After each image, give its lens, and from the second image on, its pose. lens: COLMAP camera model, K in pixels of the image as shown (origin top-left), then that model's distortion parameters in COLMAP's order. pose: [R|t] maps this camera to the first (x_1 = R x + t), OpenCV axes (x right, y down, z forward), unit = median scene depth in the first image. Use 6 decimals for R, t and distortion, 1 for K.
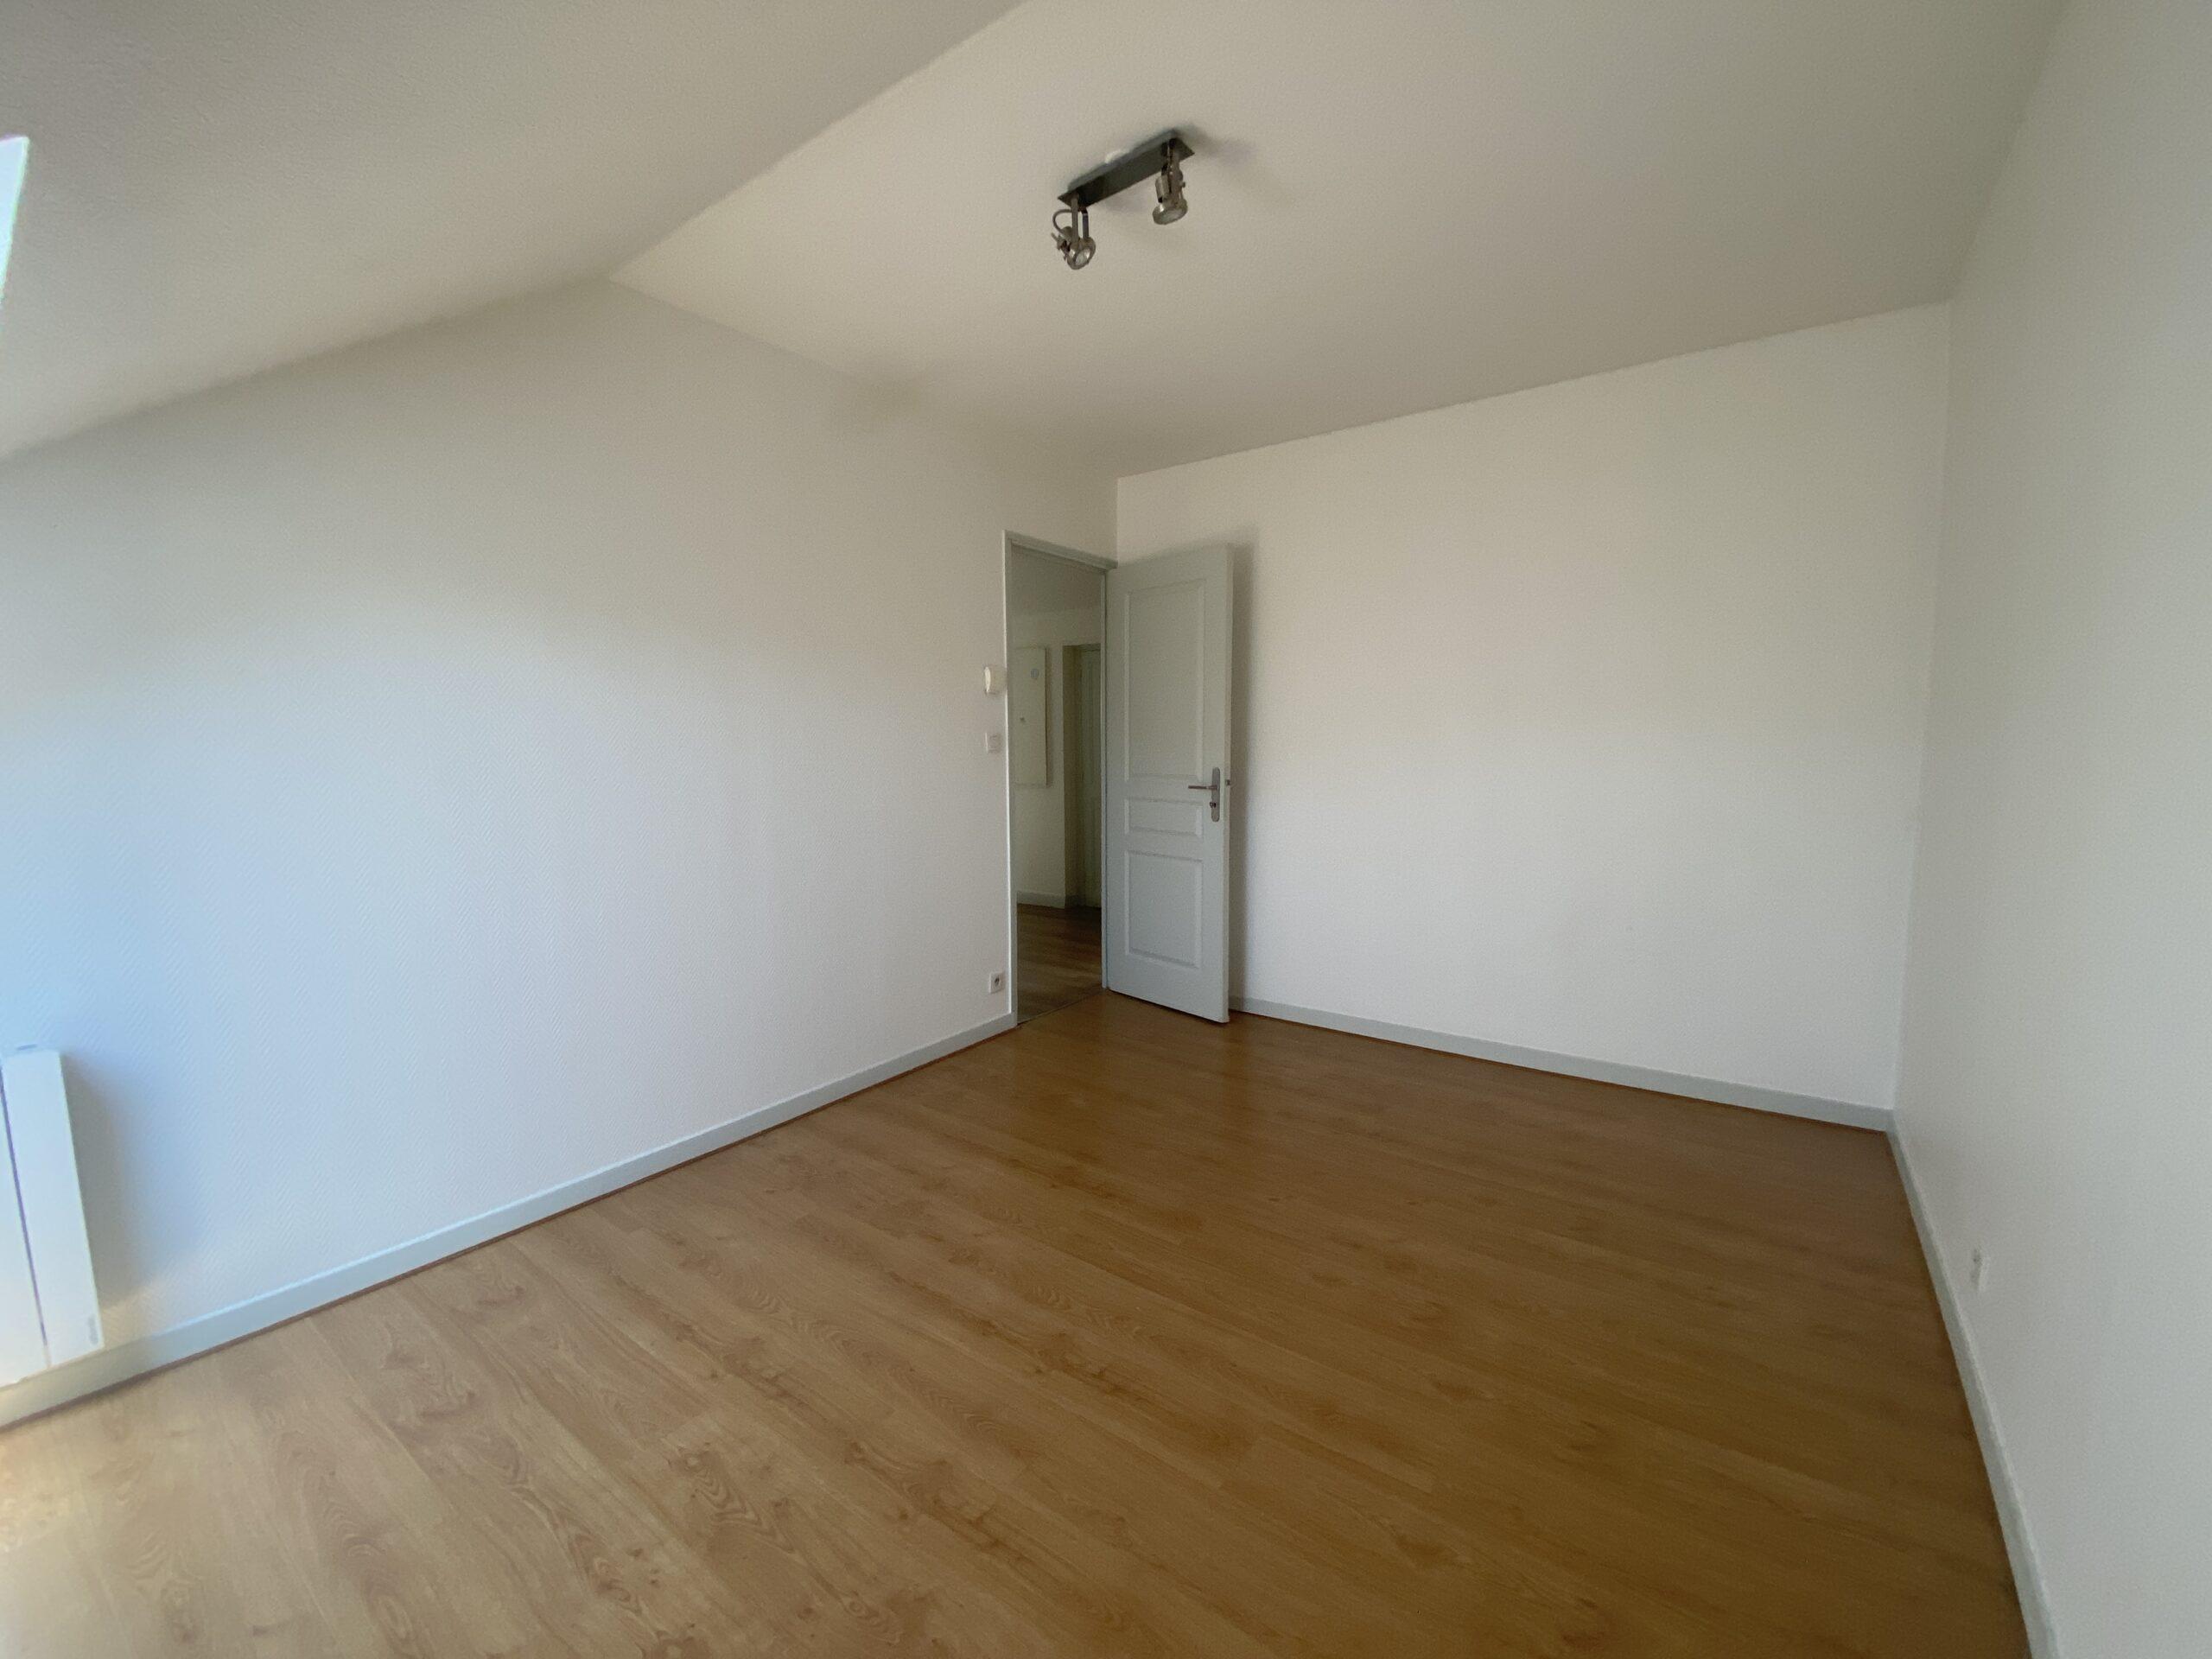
lens RADIAL K [[901.7, 0, 1098.2], [0, 901.7, 830.1], [0, 0, 1]] dist [0.025339, -0.016997]
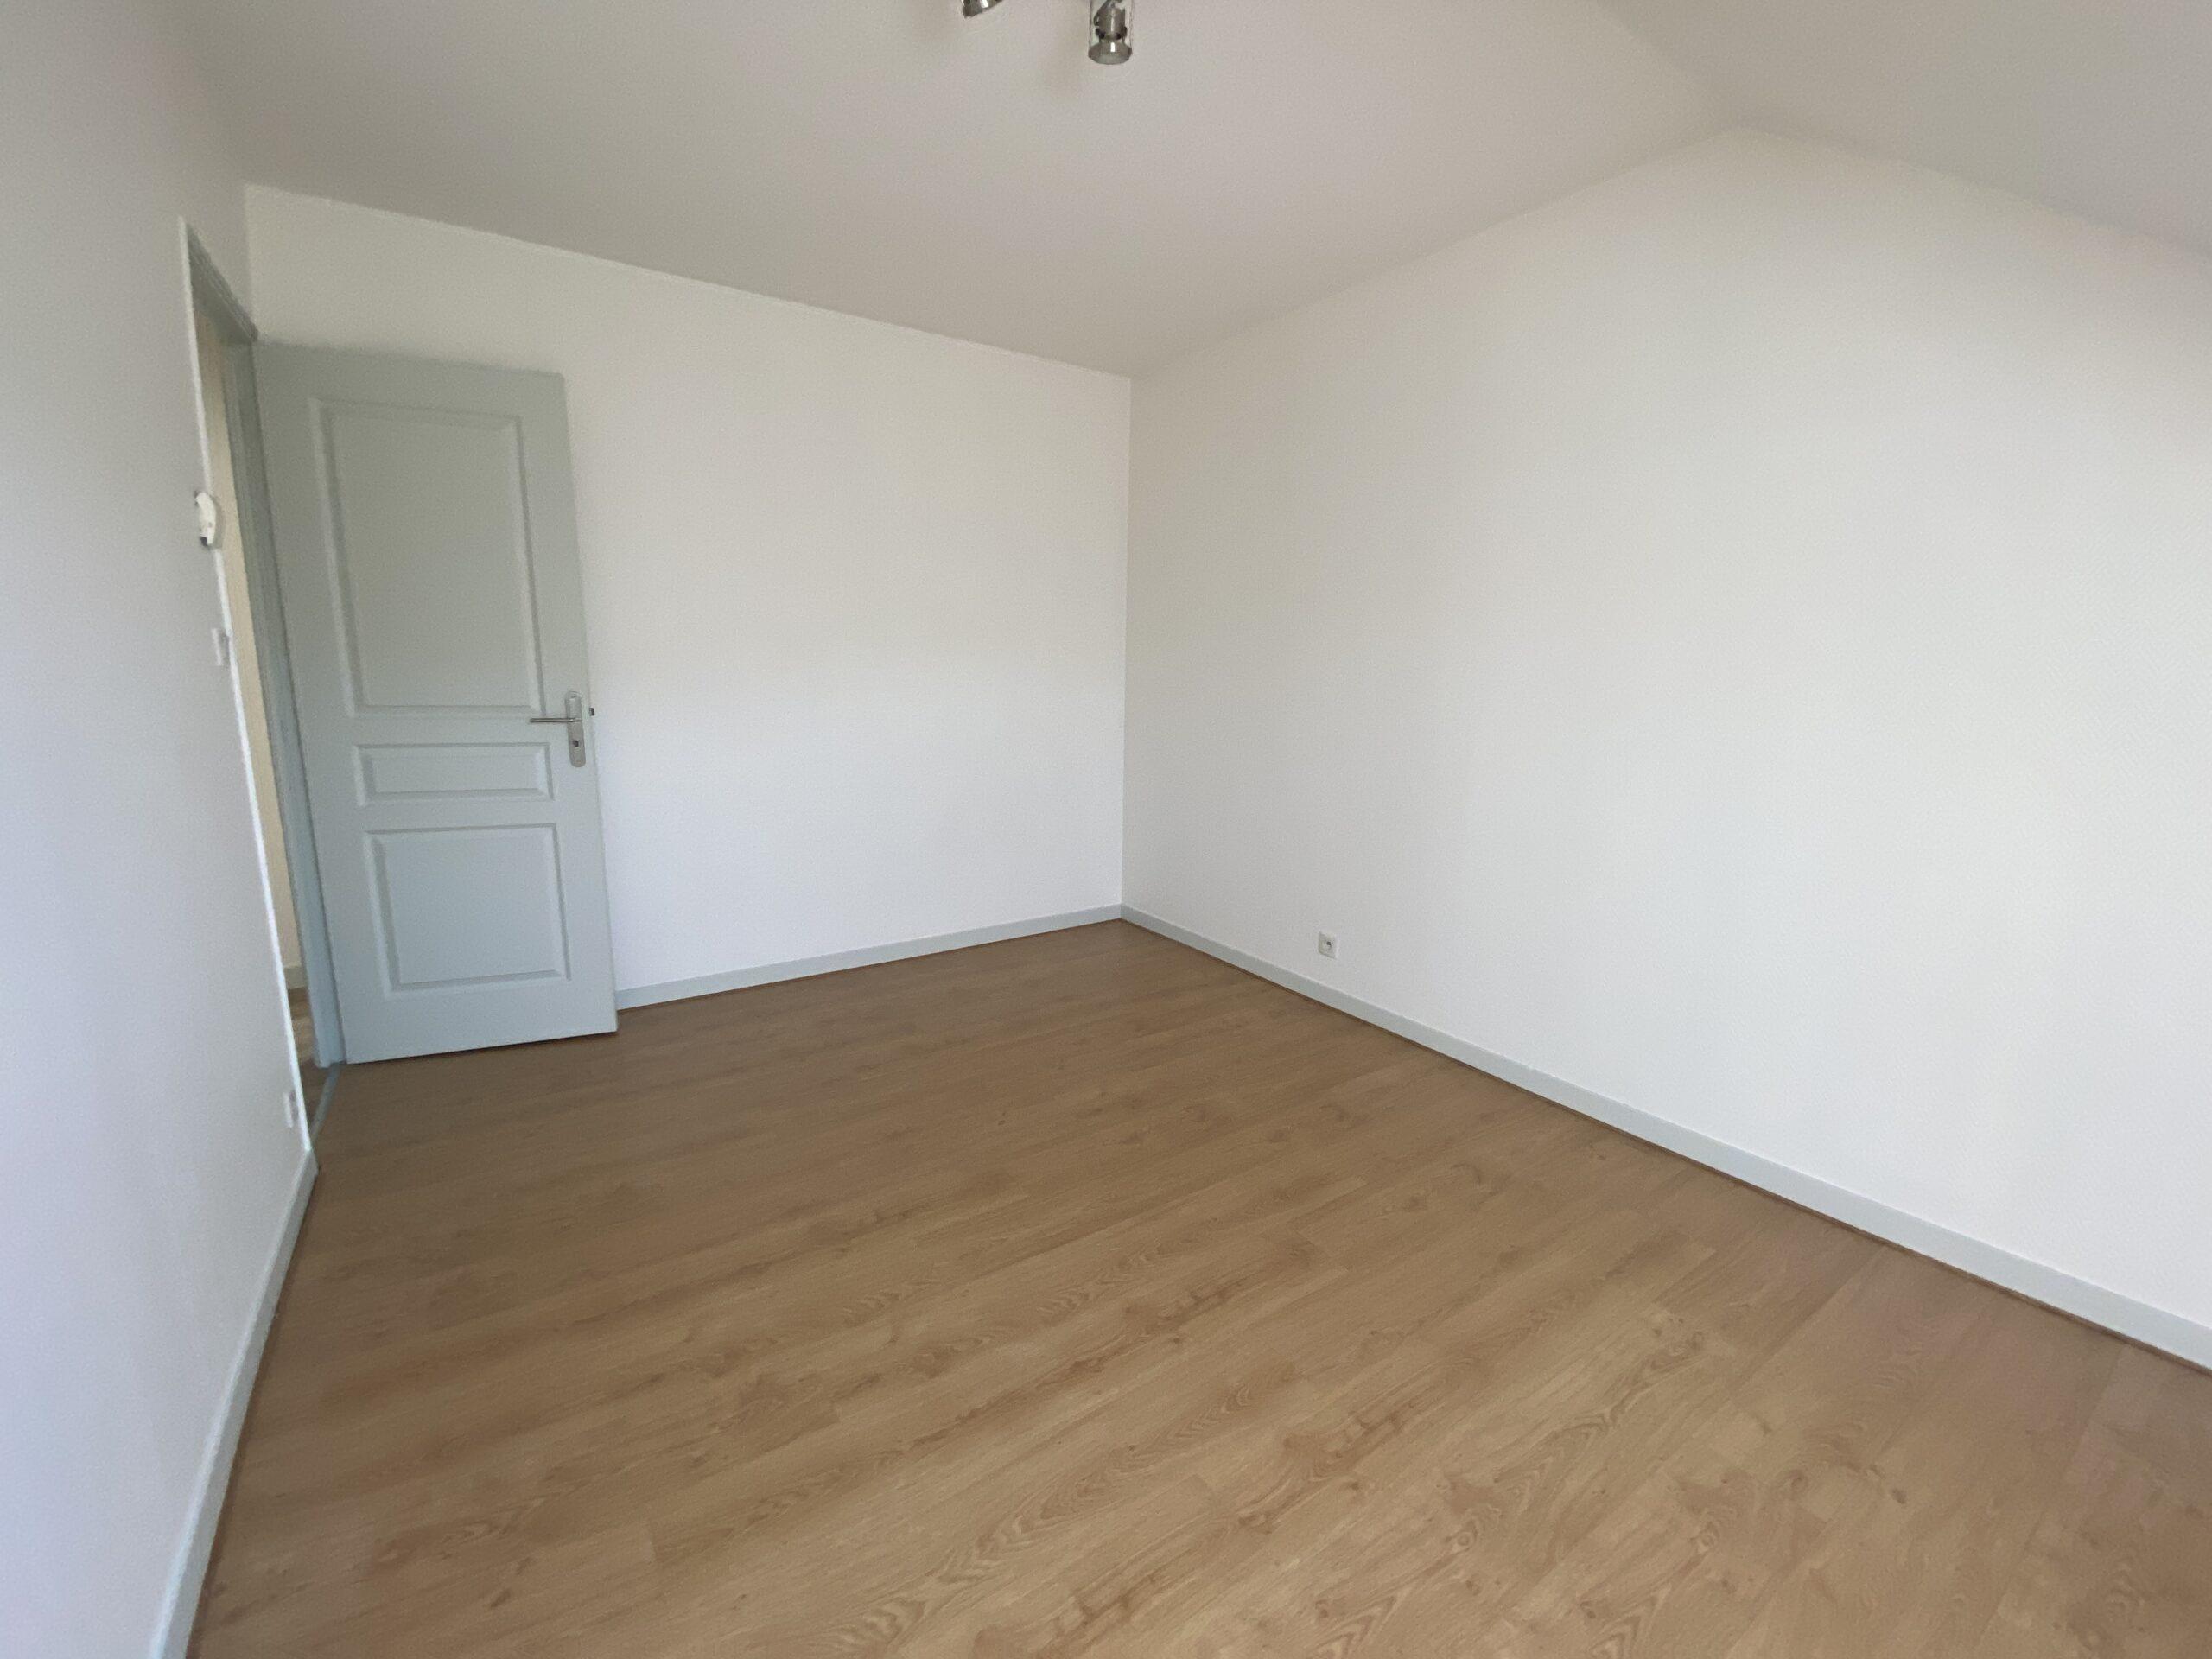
lens RADIAL K [[899.4, 0, 1114.4], [0, 899.4, 823.9], [0, 0, 1]] dist [0.036279, -0.024966]
pose [[0.339125, -0.152946, 0.928225, -0.819608], [0.080960, 0.987780, 0.133180, -0.052353], [-0.937251, 0.029985, 0.347363, 0.679202]]
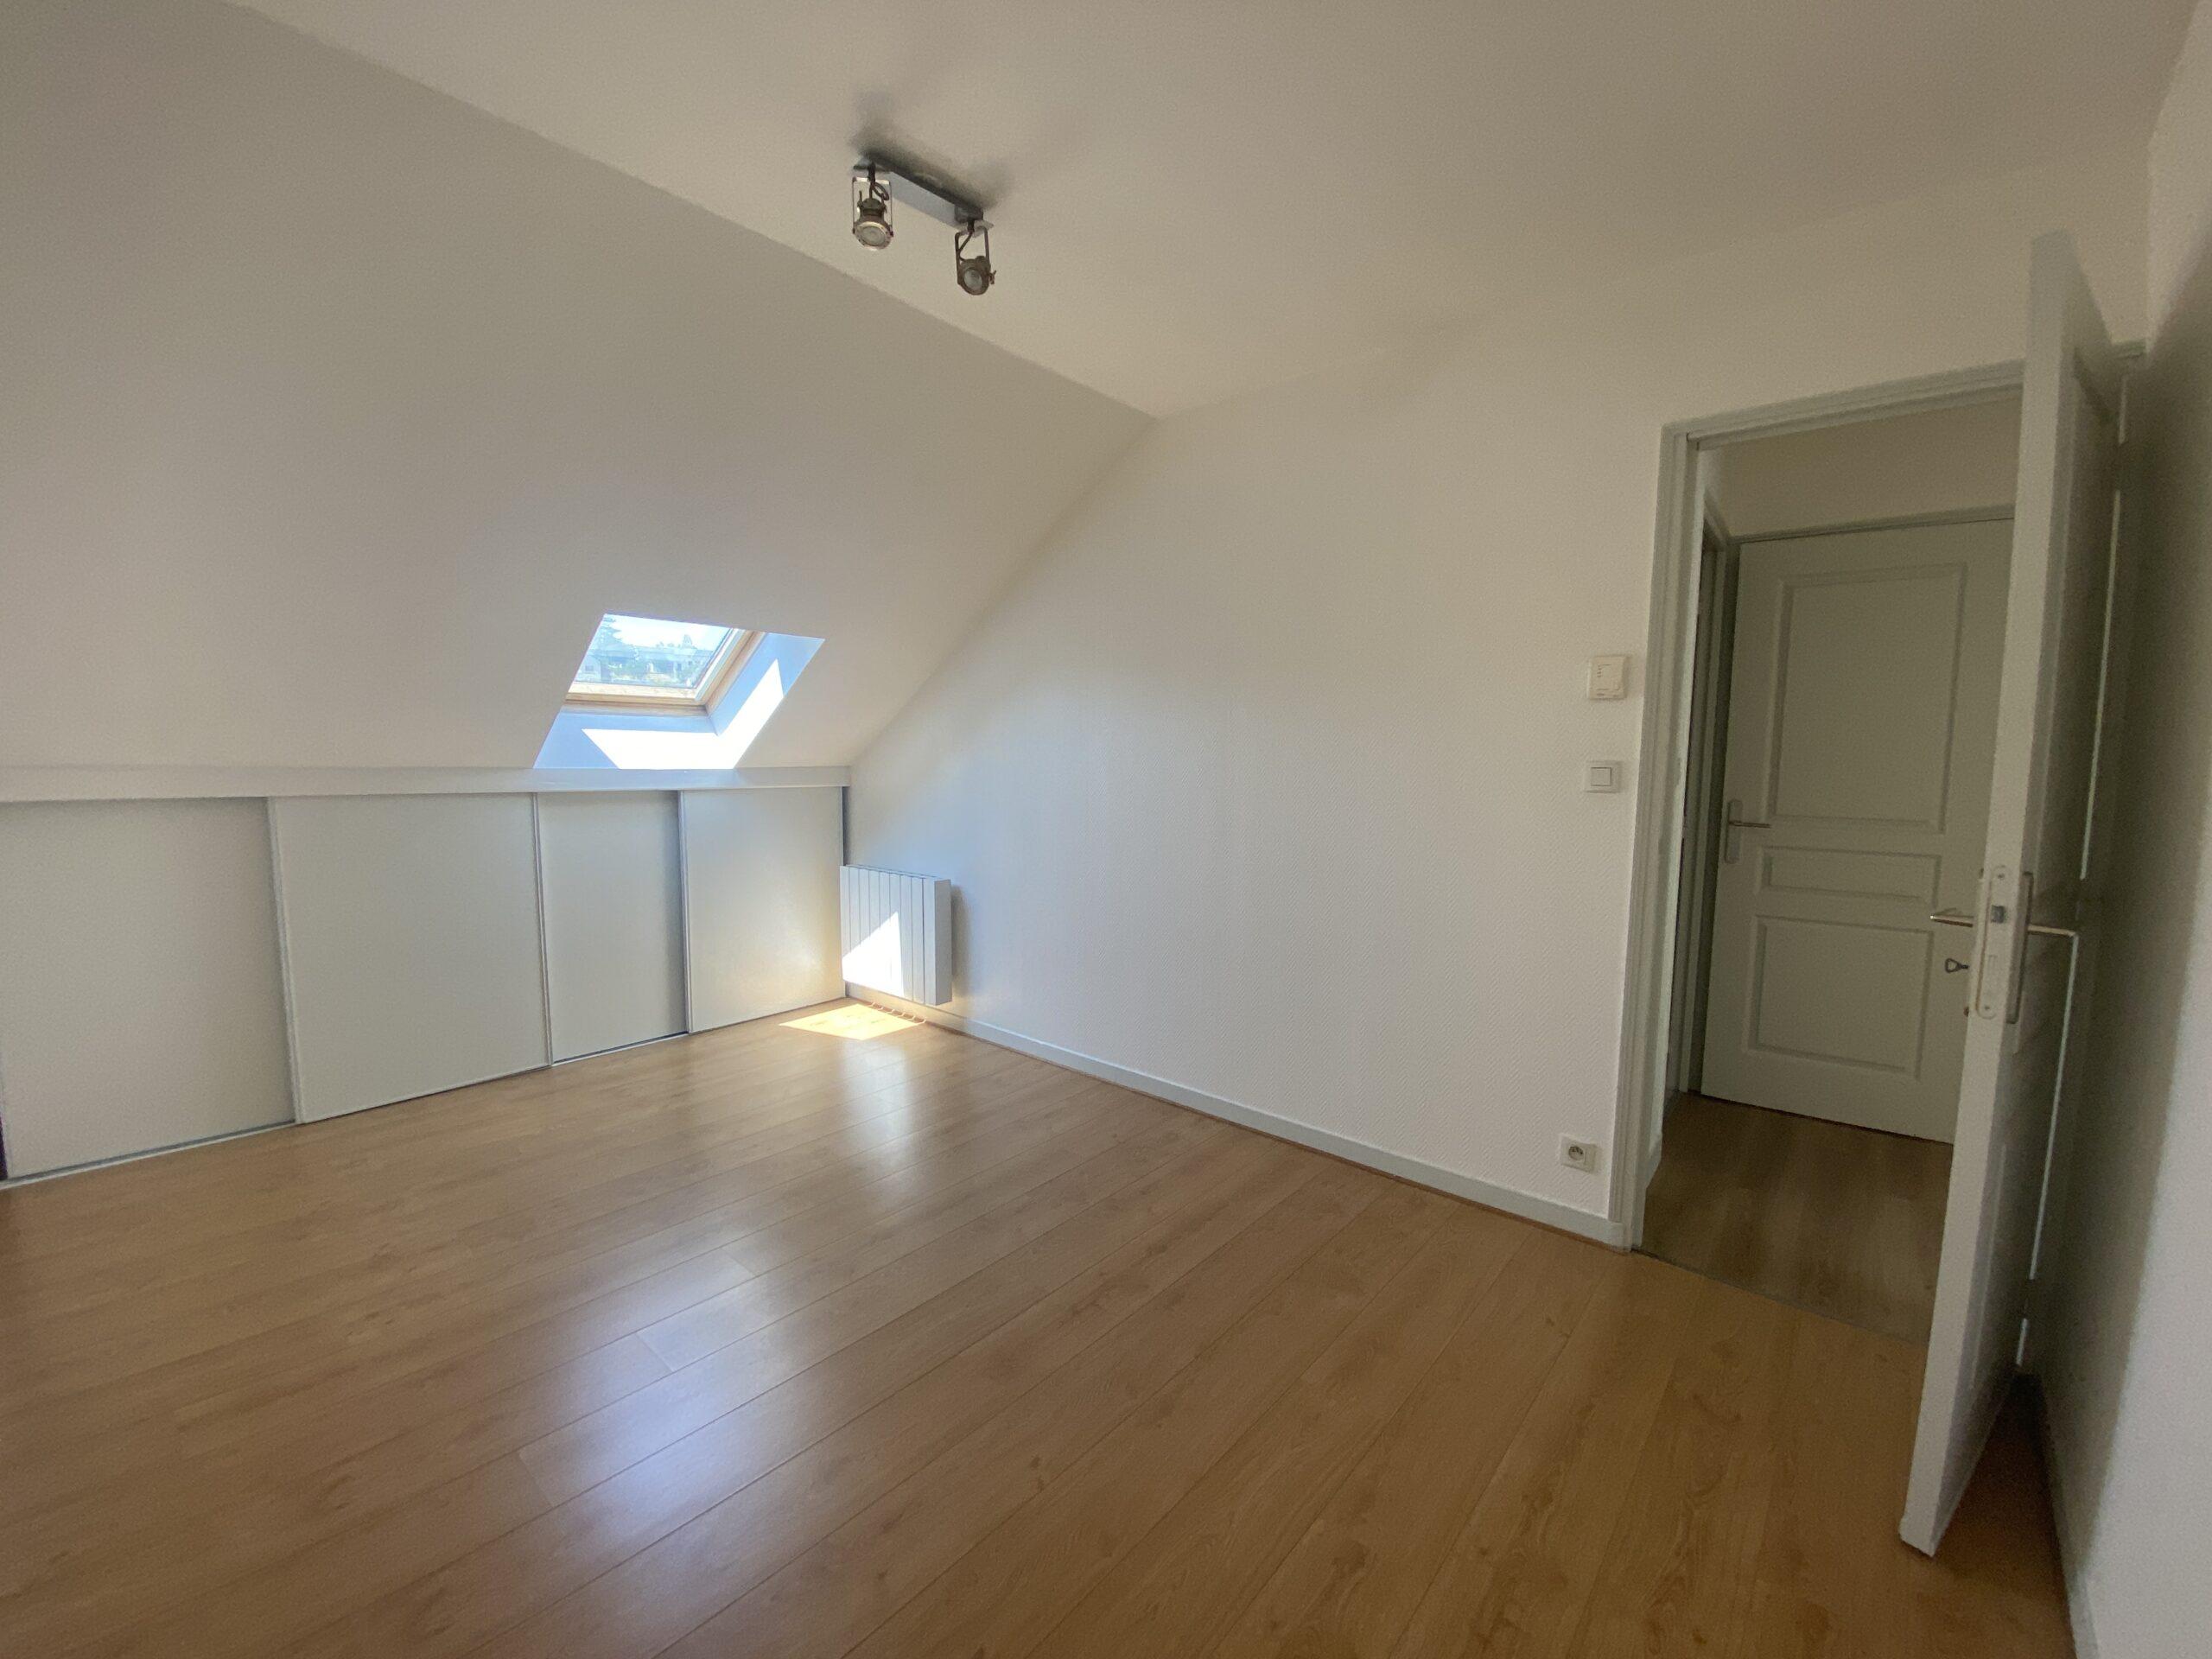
lens RADIAL K [[901.7, 0, 1098.2], [0, 901.7, 830.1], [0, 0, 1]] dist [0.025339, -0.016997]
pose [[-0.098624, 0.090209, -0.991028, 1.041291], [-0.111147, 0.988653, 0.101054, -0.161836], [0.988898, 0.120116, -0.087478, 1.347370]]
